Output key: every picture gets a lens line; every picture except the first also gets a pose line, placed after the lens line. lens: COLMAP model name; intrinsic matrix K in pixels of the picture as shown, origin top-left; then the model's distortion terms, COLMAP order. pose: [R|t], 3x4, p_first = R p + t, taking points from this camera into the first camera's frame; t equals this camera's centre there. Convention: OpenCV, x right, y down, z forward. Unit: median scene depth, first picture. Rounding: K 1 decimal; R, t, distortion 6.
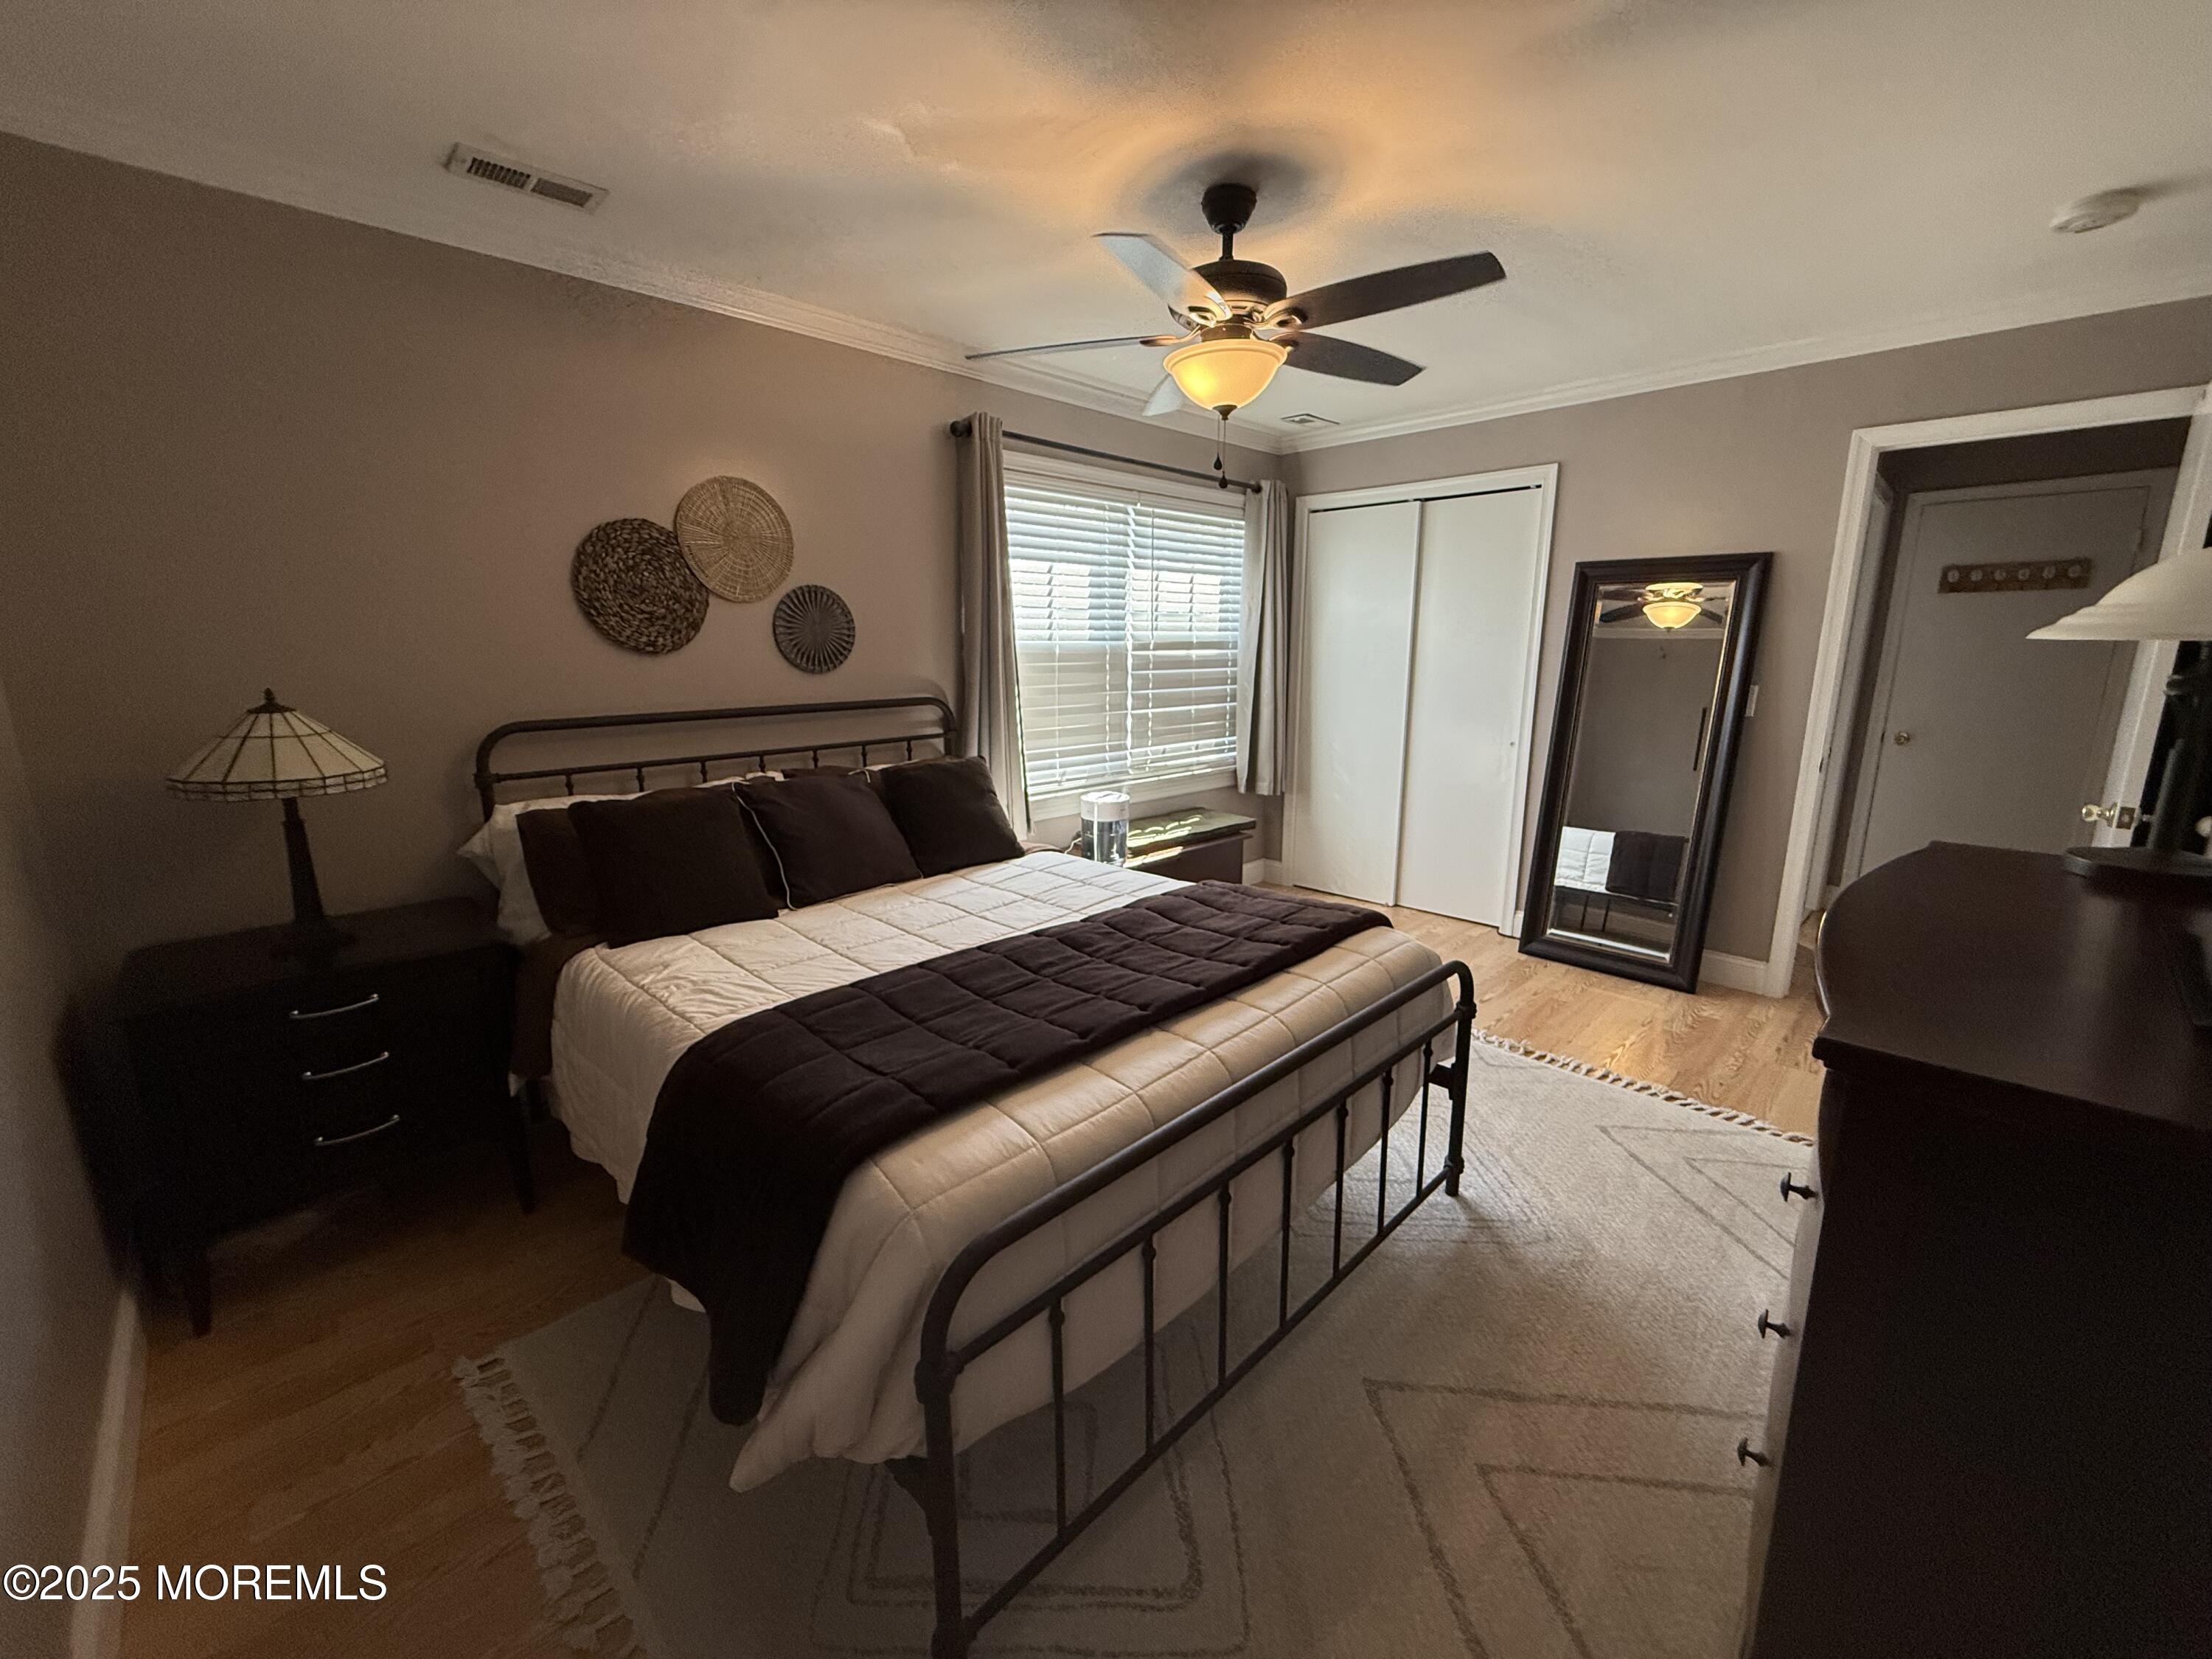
lens RADIAL K [[881.1, 0, 1109.0], [0, 881.1, 833.5], [0, 0, 1]] dist [-0.000314, 0.000008]
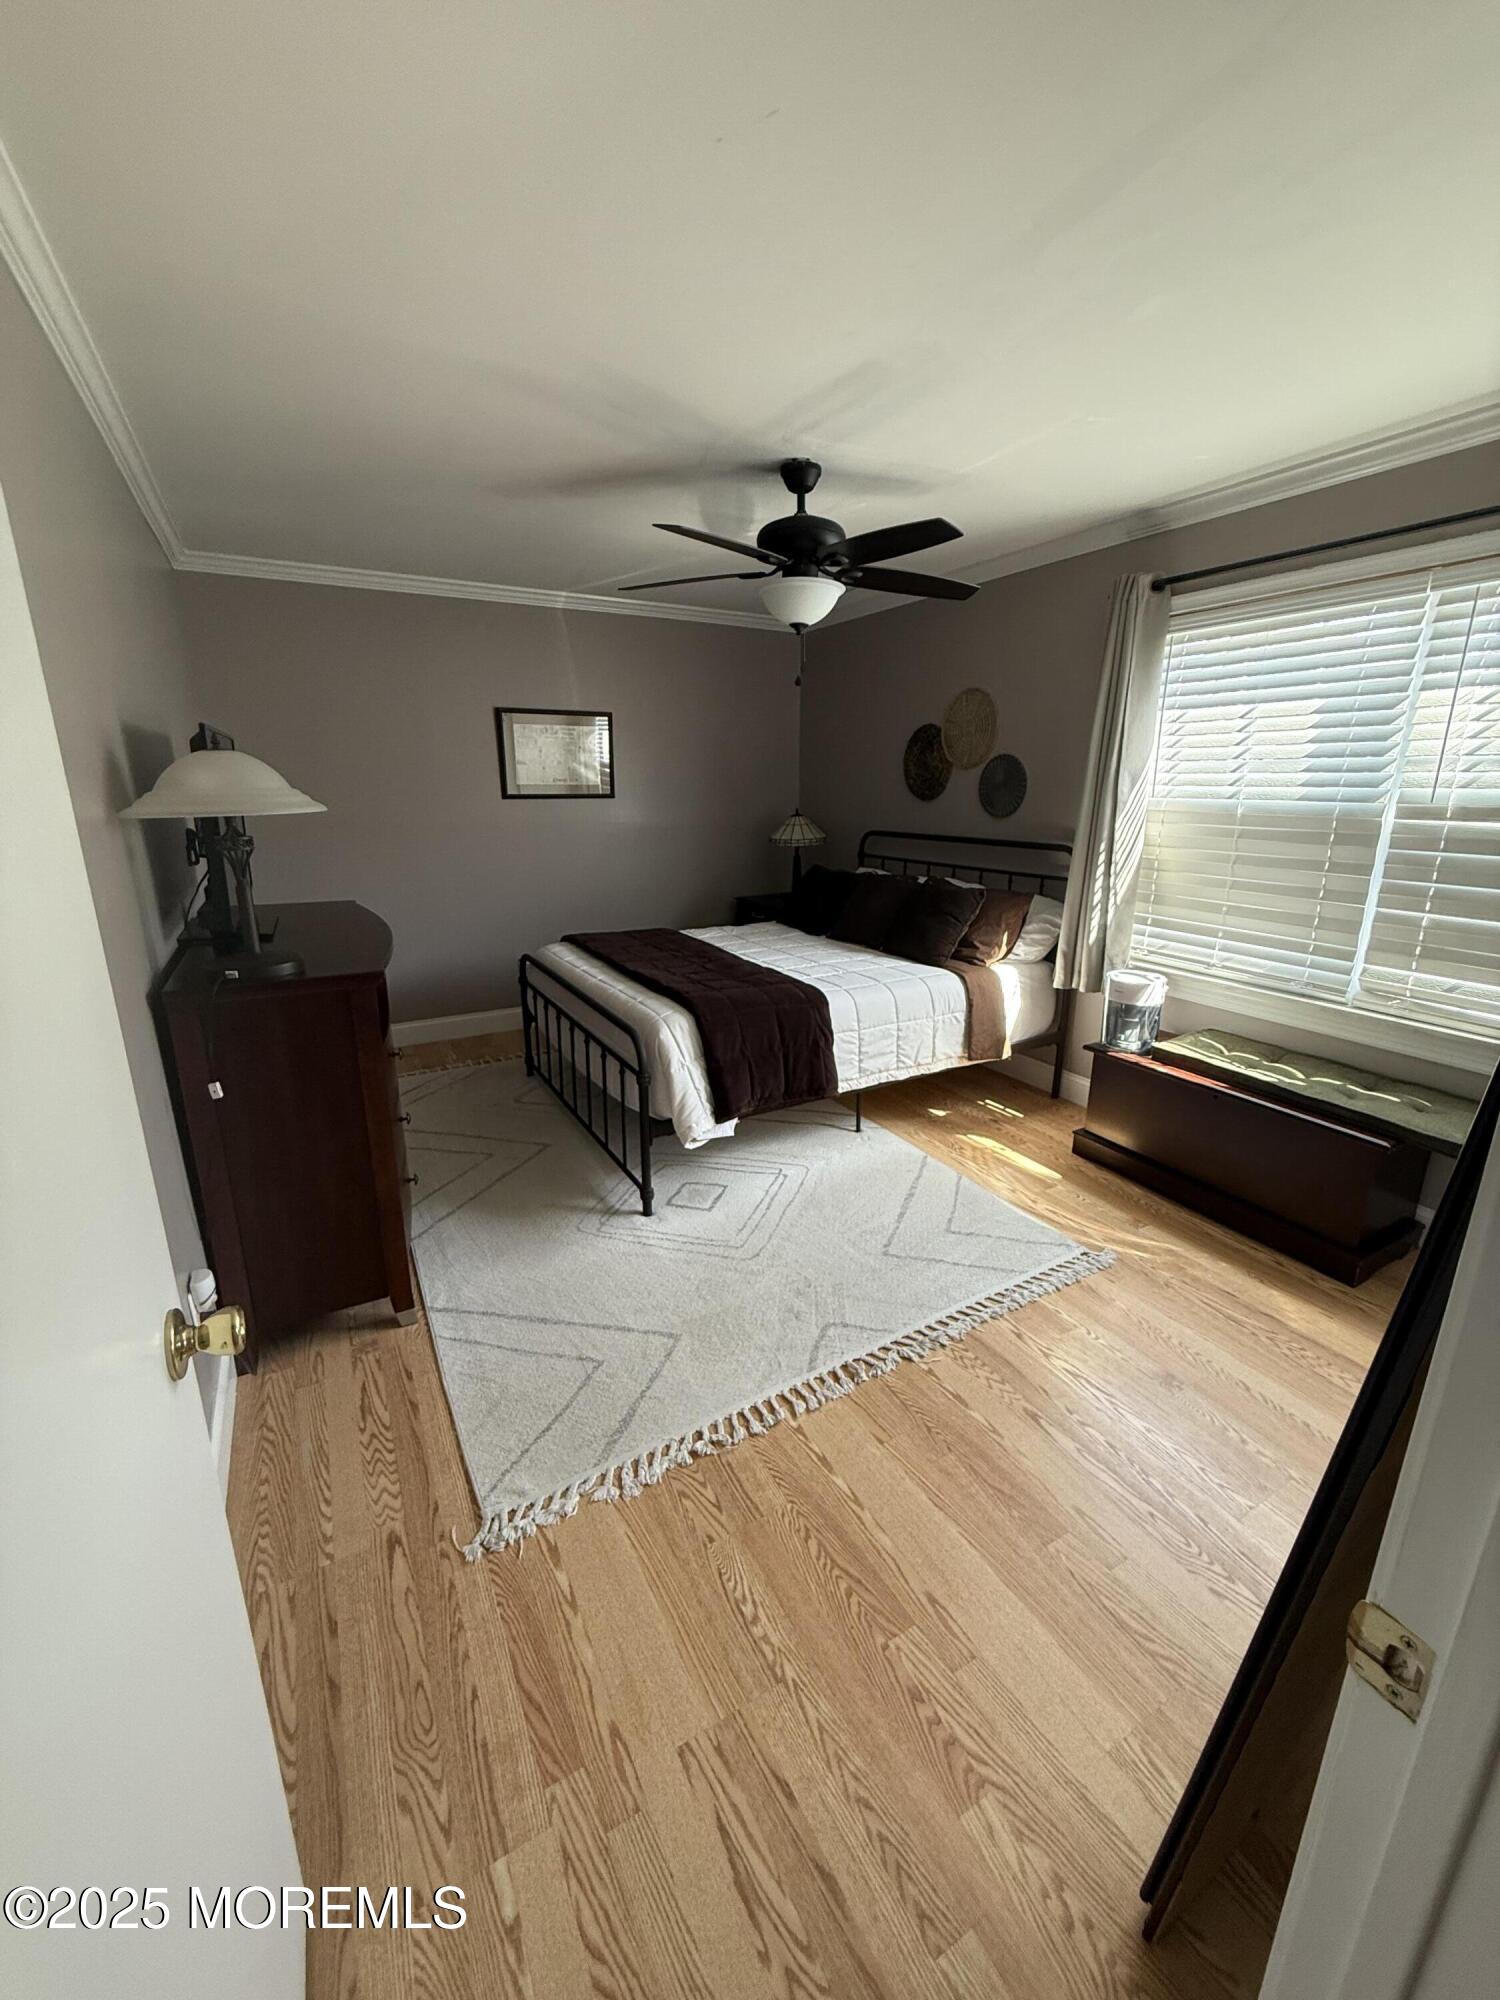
lens RADIAL K [[796.6, 0, 745.9], [0, 796.6, 1006.7], [0, 0, 1]] dist [-0.000314, 0.000008]
pose [[-0.274808, 0.264527, -0.924395, 0.801736], [-0.204822, 0.923237, 0.325086, -0.181868], [0.939430, 0.278673, -0.199531, 0.744822]]
